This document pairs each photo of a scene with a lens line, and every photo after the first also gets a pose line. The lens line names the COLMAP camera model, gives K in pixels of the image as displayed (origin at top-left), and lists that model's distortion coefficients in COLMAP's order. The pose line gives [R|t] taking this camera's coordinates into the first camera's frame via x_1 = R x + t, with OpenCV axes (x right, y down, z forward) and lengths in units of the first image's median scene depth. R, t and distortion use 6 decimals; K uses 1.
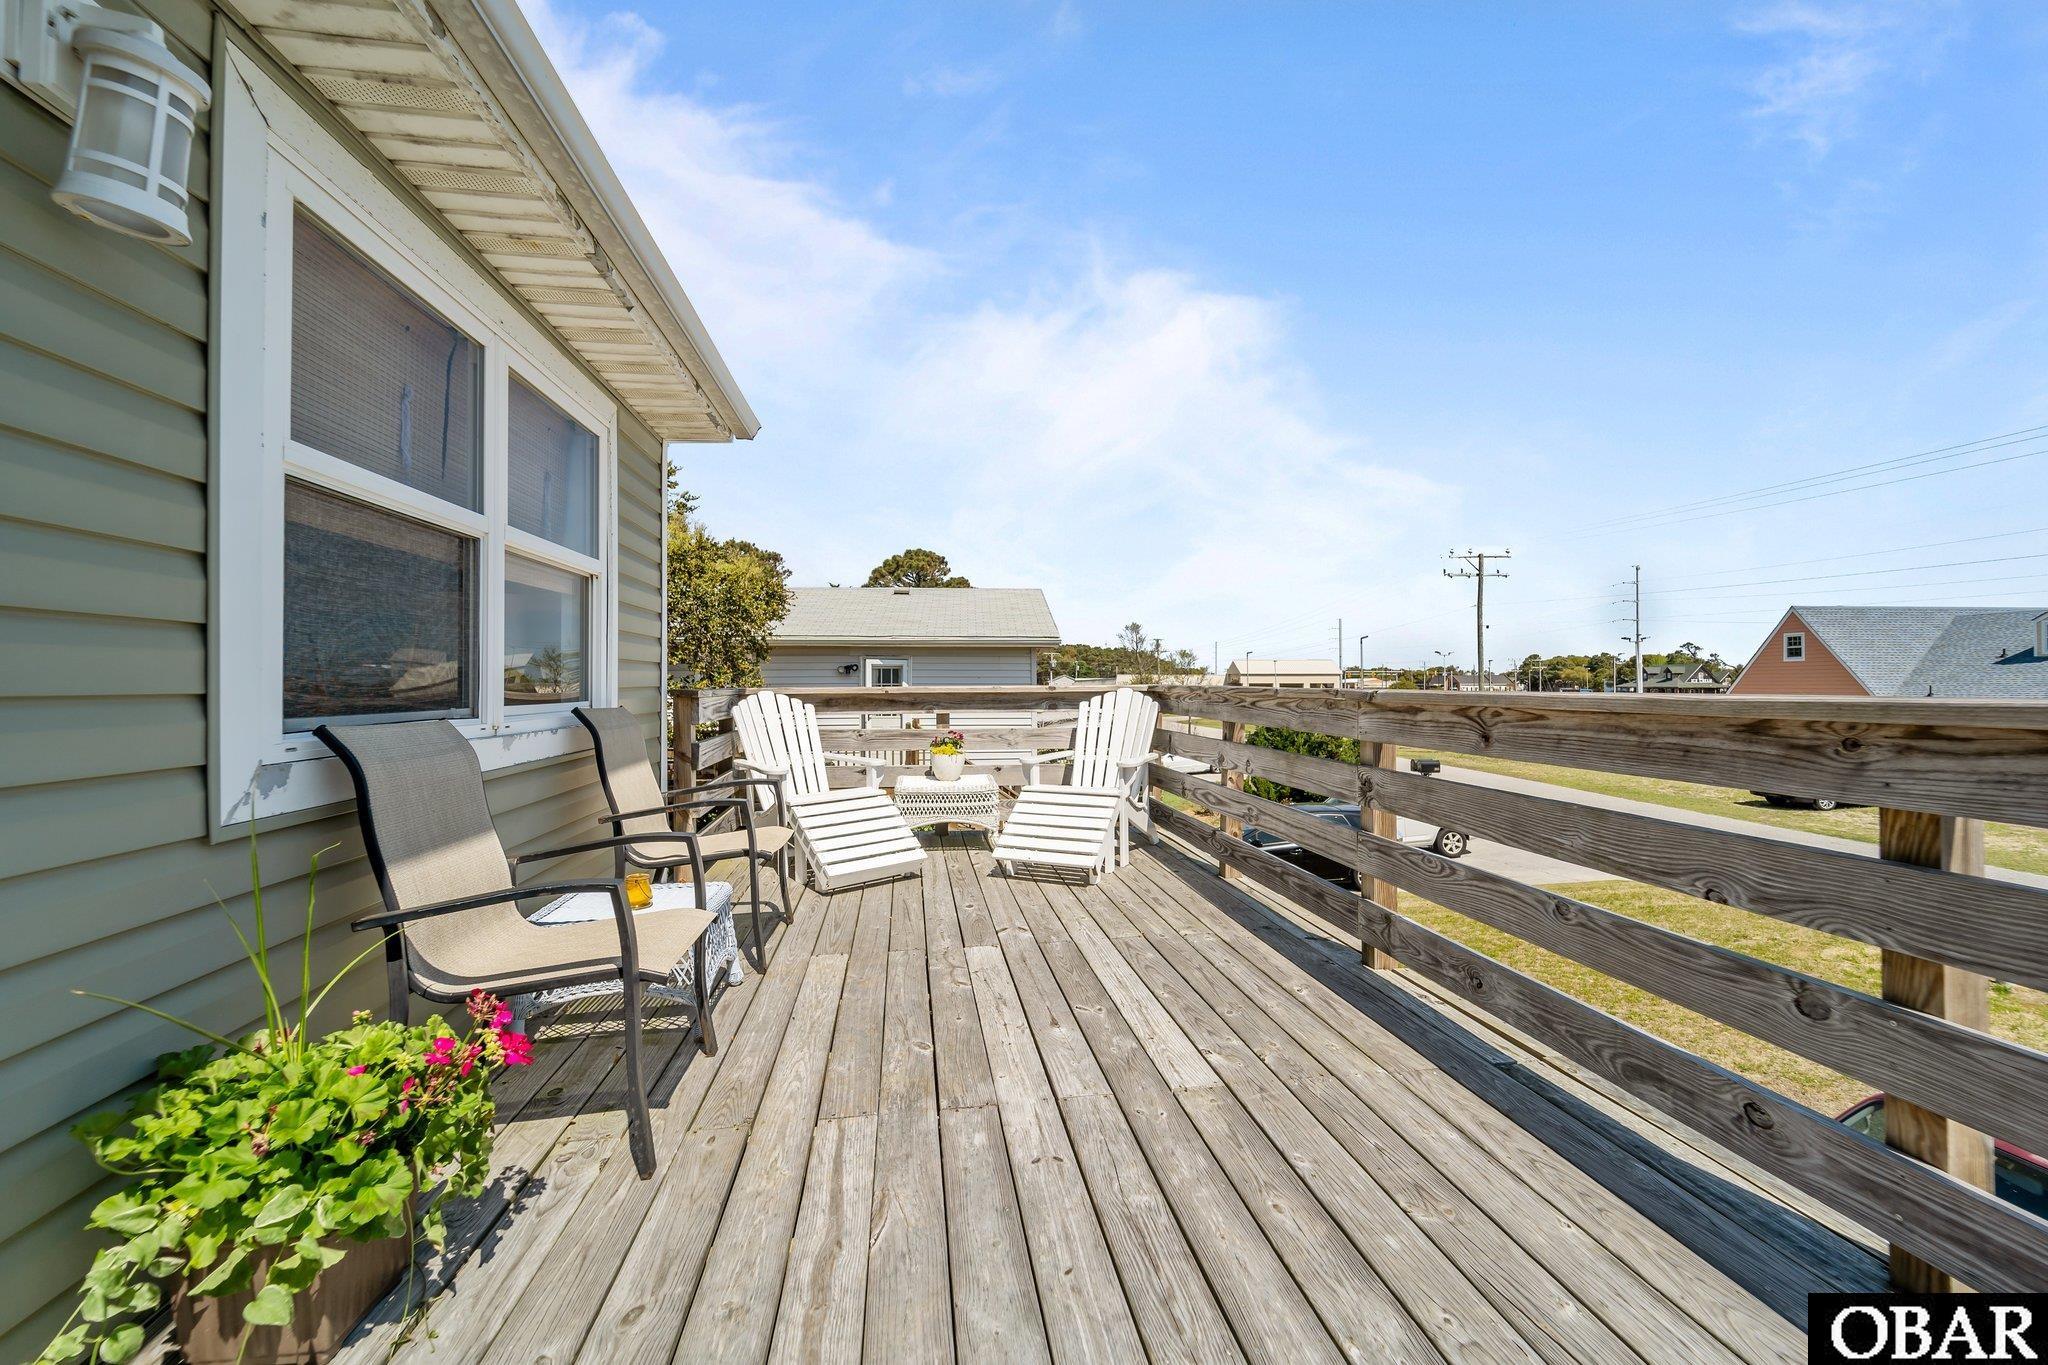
lens RADIAL K [[824.1, 0, 1013.2], [0, 824.1, 678.4], [0, 0, 1]] dist [0.004188, -0.003459]
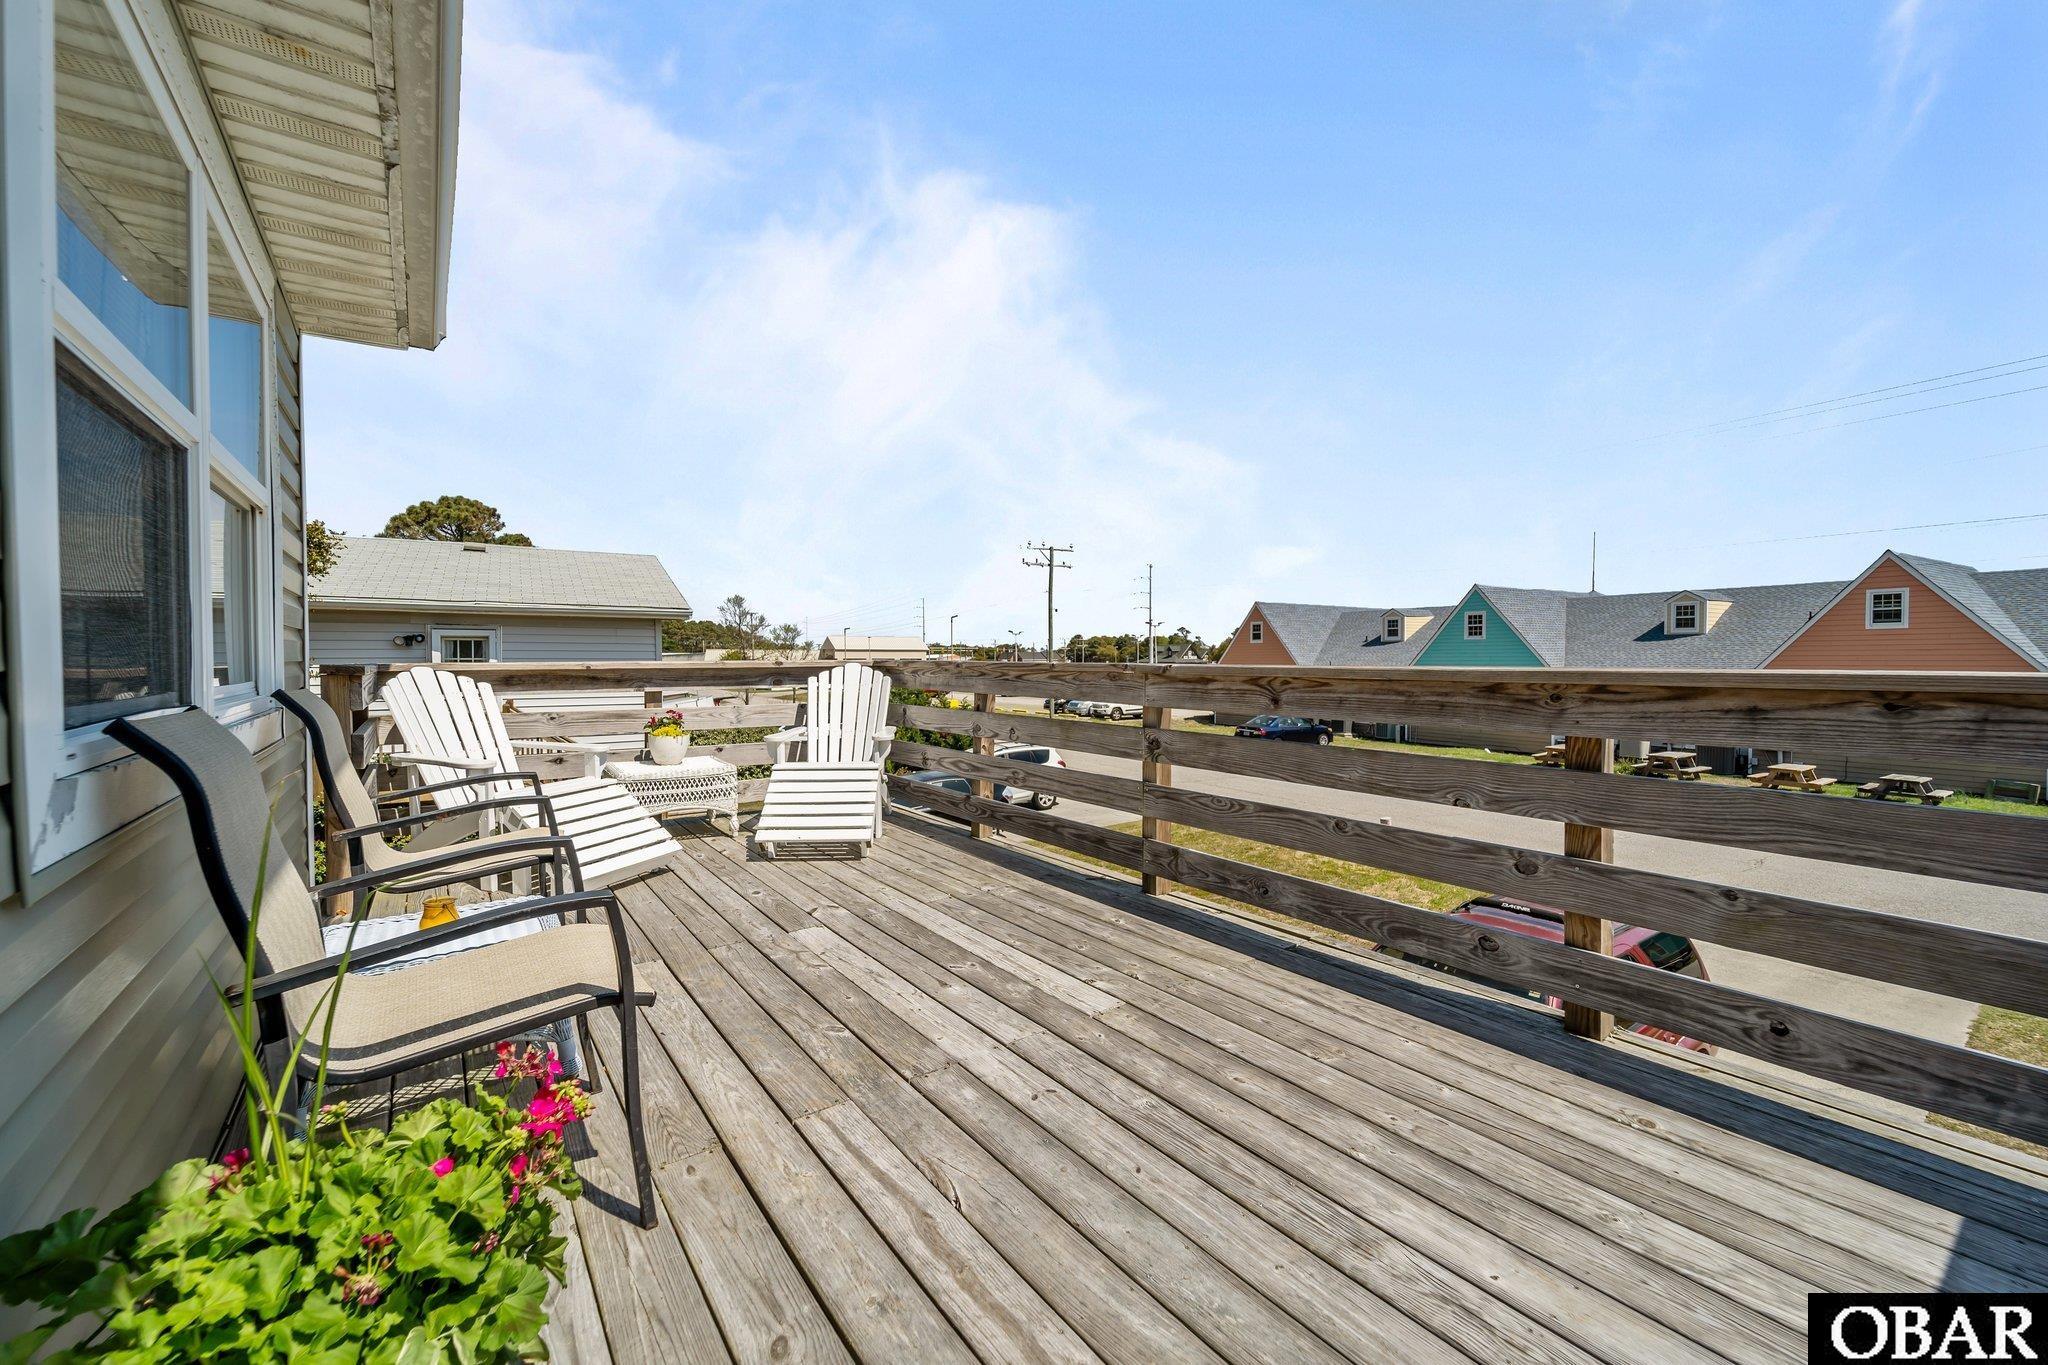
lens RADIAL K [[824.1, 0, 1004.1], [0, 824.1, 680.1], [0, 0, 1]] dist [0.004188, -0.003459]
pose [[0.884528, -0.010223, 0.466374, -0.310999], [-0.004804, 0.999507, 0.031020, 0.001057], [-0.466461, -0.029678, 0.884043, 0.045721]]
